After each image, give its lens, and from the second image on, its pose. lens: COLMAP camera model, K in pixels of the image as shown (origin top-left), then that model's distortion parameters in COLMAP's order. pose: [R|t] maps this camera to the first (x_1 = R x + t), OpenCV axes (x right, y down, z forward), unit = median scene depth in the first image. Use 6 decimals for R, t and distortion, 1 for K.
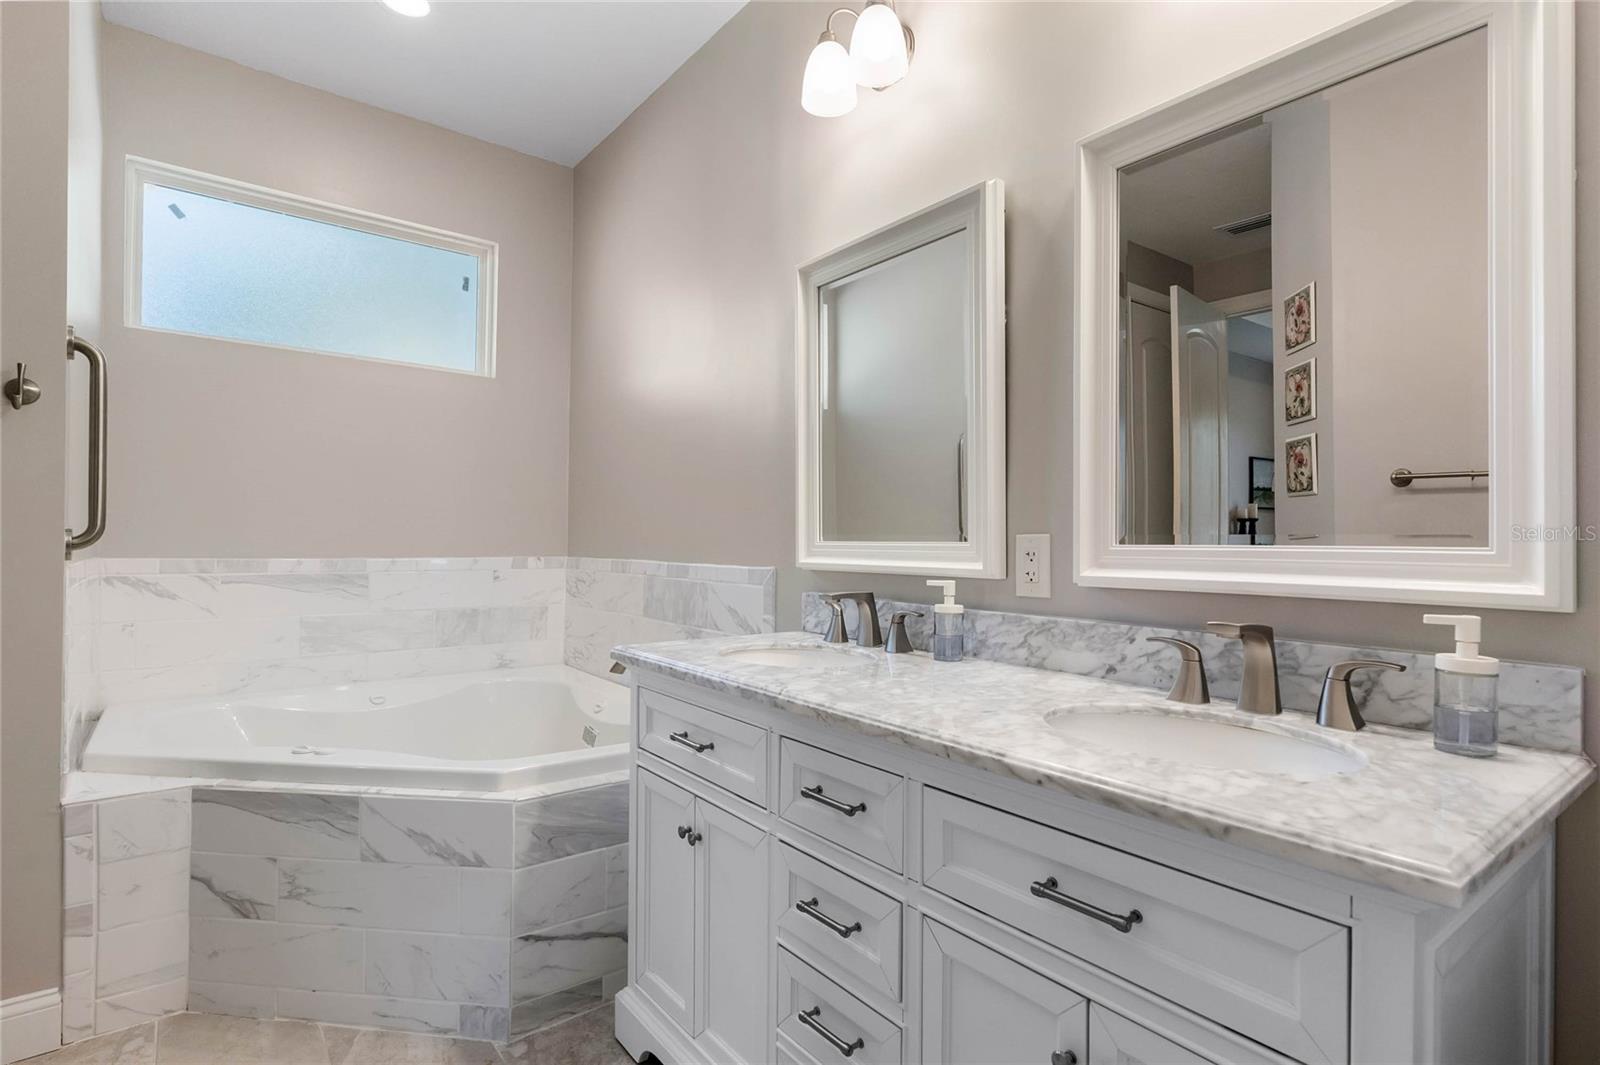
lens RADIAL K [[790.1, 0, 853.5], [0, 790.1, 553.2], [0, 0, 1]] dist [-0.073189, -0.000236]
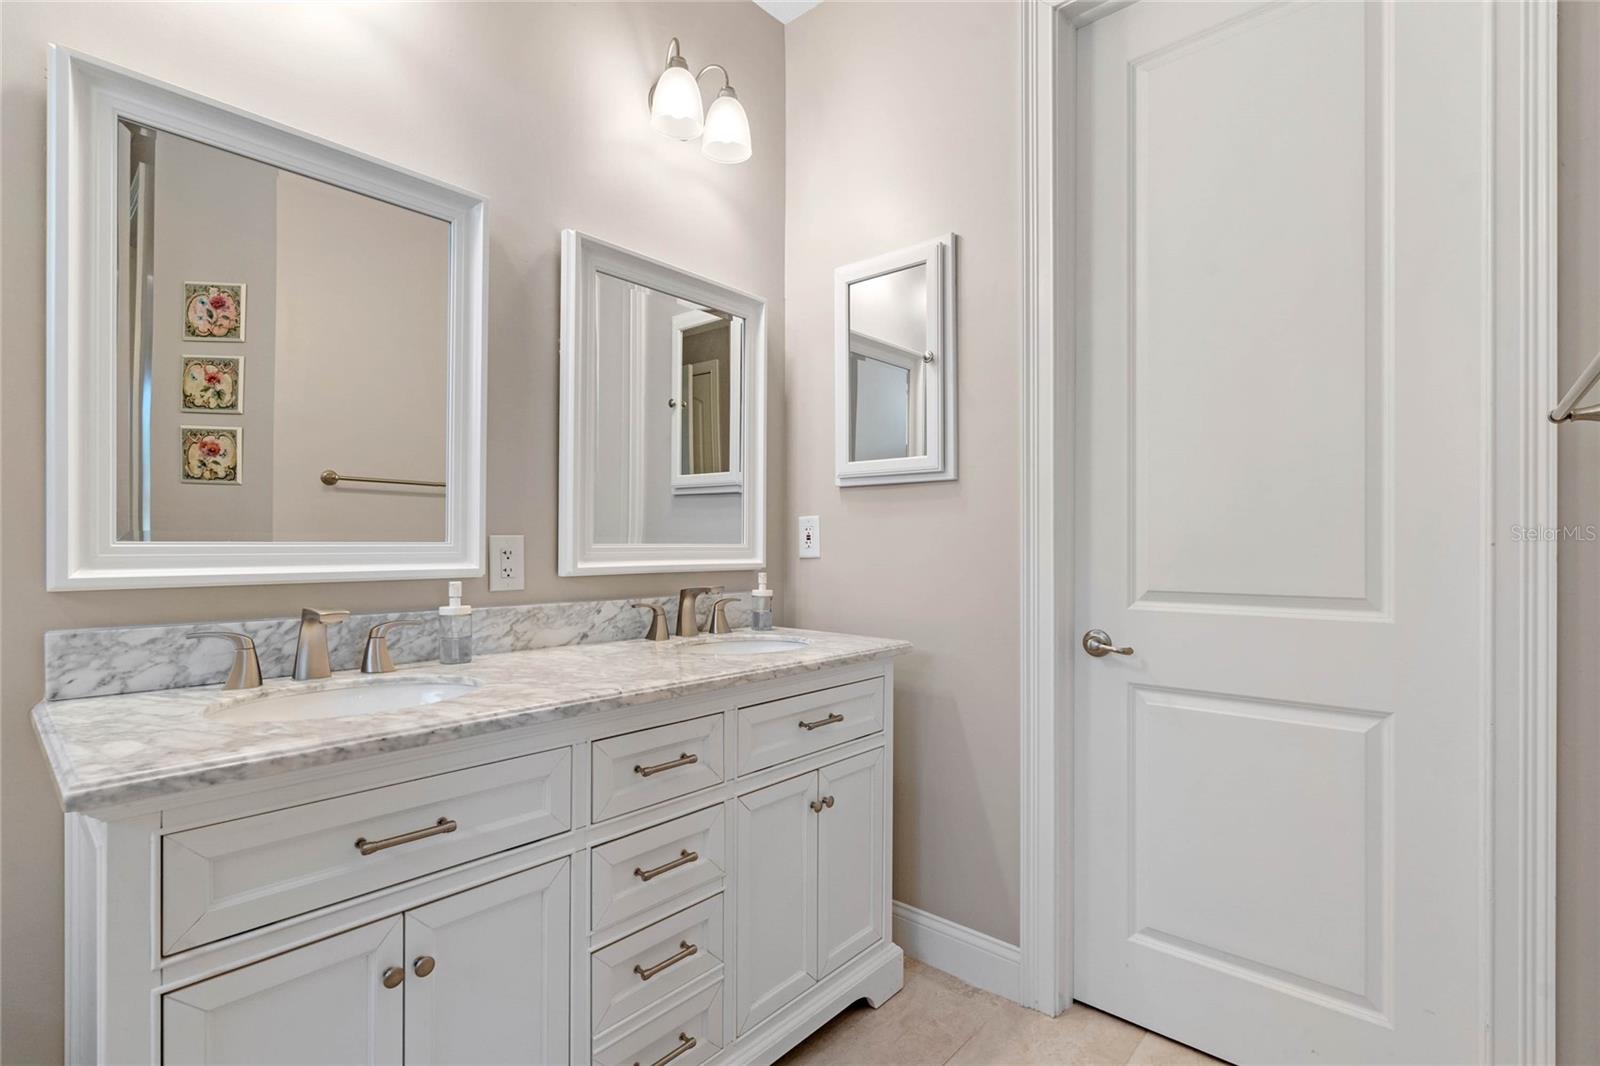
lens RADIAL K [[761.0, 0, 799.3], [0, 761.0, 543.7], [0, 0, 1]] dist [-0.001400, -0.000187]
pose [[-0.152307, -0.020246, 0.988126, -0.945710], [0.000224, 0.999789, 0.020519, -0.035261], [-0.988333, 0.003346, -0.152270, 0.767224]]
